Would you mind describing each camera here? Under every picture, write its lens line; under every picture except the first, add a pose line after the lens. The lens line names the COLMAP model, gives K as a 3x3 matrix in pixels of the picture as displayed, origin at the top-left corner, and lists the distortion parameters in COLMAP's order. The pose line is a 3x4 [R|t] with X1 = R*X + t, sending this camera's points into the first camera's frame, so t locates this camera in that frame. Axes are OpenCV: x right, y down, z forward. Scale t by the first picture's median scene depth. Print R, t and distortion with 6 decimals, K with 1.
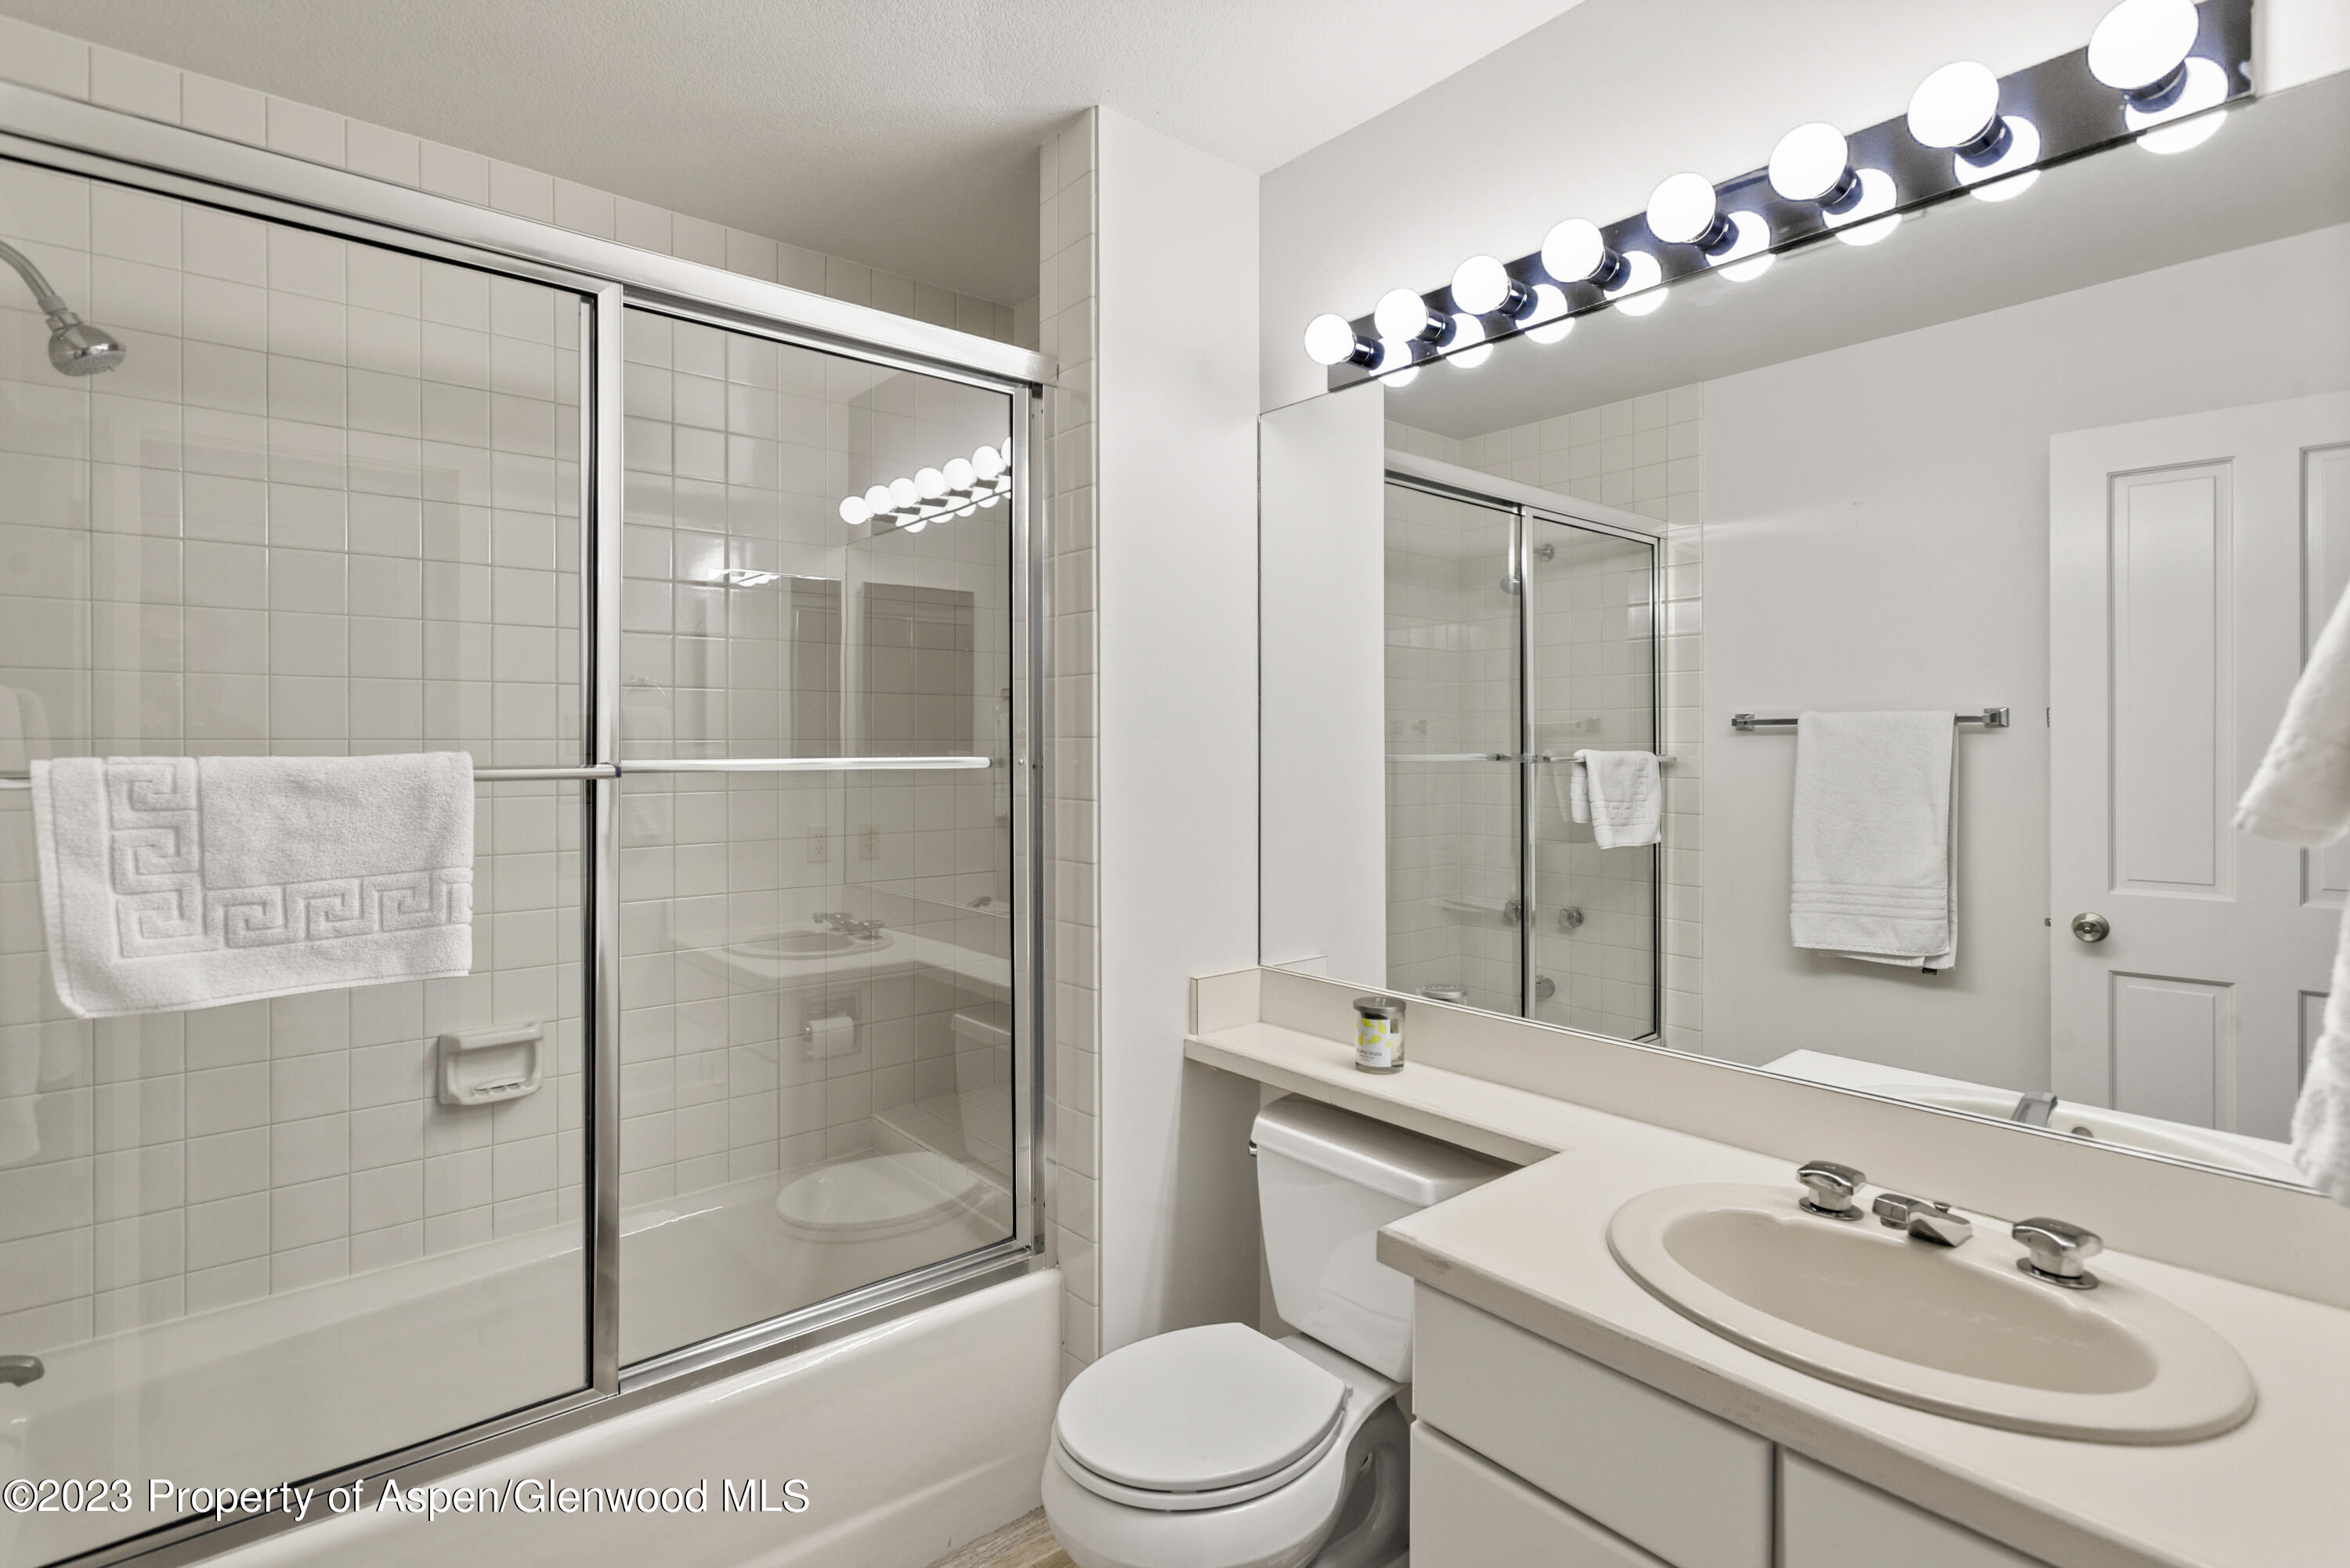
lens RADIAL K [[1125.5, 0, 1169.4], [0, 1125.5, 759.7], [0, 0, 1]] dist [0.001502, -0.000284]
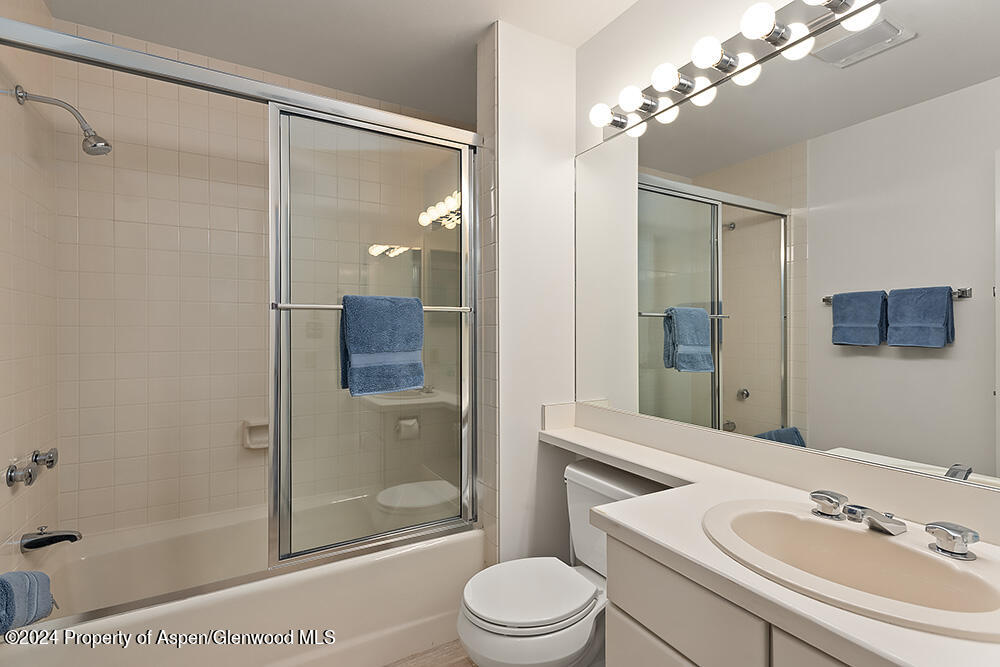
lens RADIAL K [[467.3, 0, 500.0], [0, 467.3, 333.5], [0, 0, 1]] dist [0.018379, -0.011744]
pose [[0.985890, -0.001049, -0.167391, 0.105129], [0.001229, 0.999999, 0.000976, 0.054441], [0.167390, -0.001168, 0.985890, 0.065825]]
